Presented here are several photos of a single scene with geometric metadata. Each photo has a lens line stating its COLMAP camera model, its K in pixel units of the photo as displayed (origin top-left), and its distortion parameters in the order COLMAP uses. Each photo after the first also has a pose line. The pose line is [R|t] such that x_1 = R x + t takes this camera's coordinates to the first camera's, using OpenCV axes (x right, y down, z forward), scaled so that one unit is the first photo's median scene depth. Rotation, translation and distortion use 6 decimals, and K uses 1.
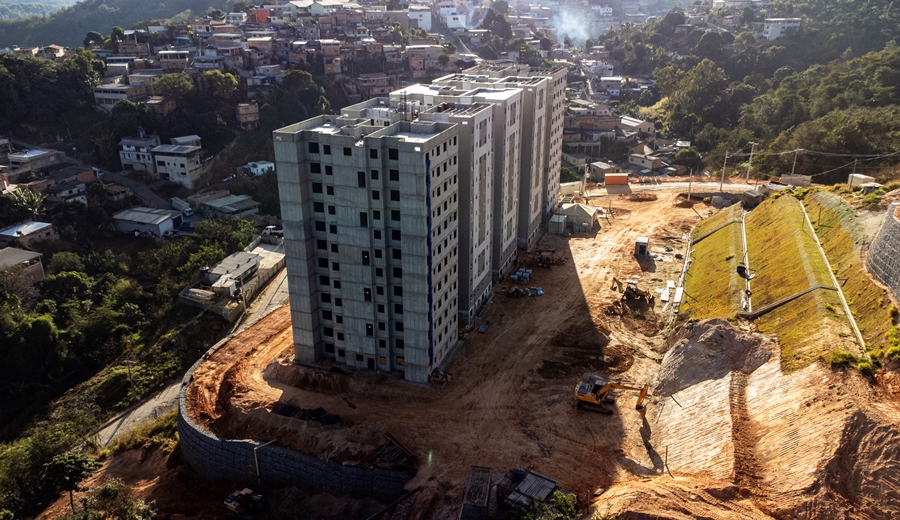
lens RADIAL K [[685.9, 0, 449.3], [0, 685.9, 259.6], [0, 0, 1]] dist [0.025472, 0.046851]
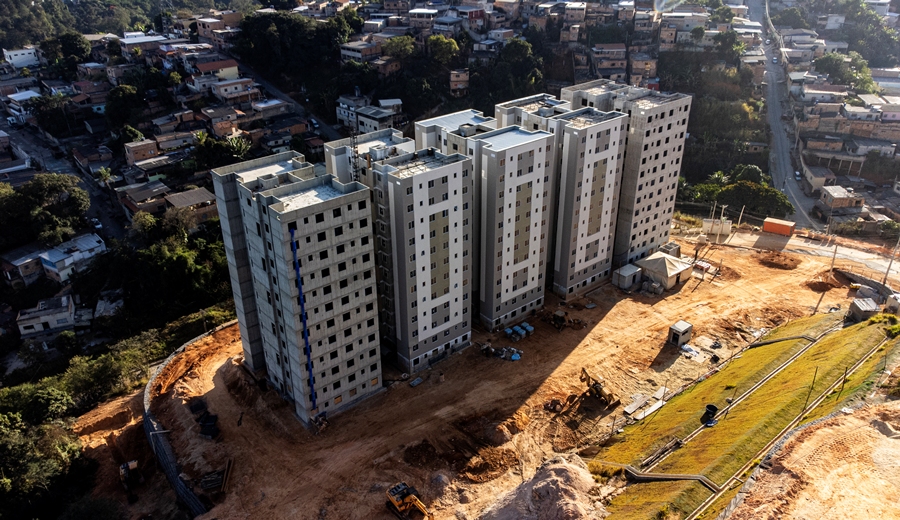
lens RADIAL K [[685.9, 0, 446.8], [0, 685.9, 259.8], [0, 0, 1]] dist [0.025472, 0.046851]
pose [[0.861776, 0.231229, -0.451525, 0.327105], [-0.182200, 0.971767, 0.149904, -0.150641], [0.473439, -0.046916, 0.879576, 0.103109]]
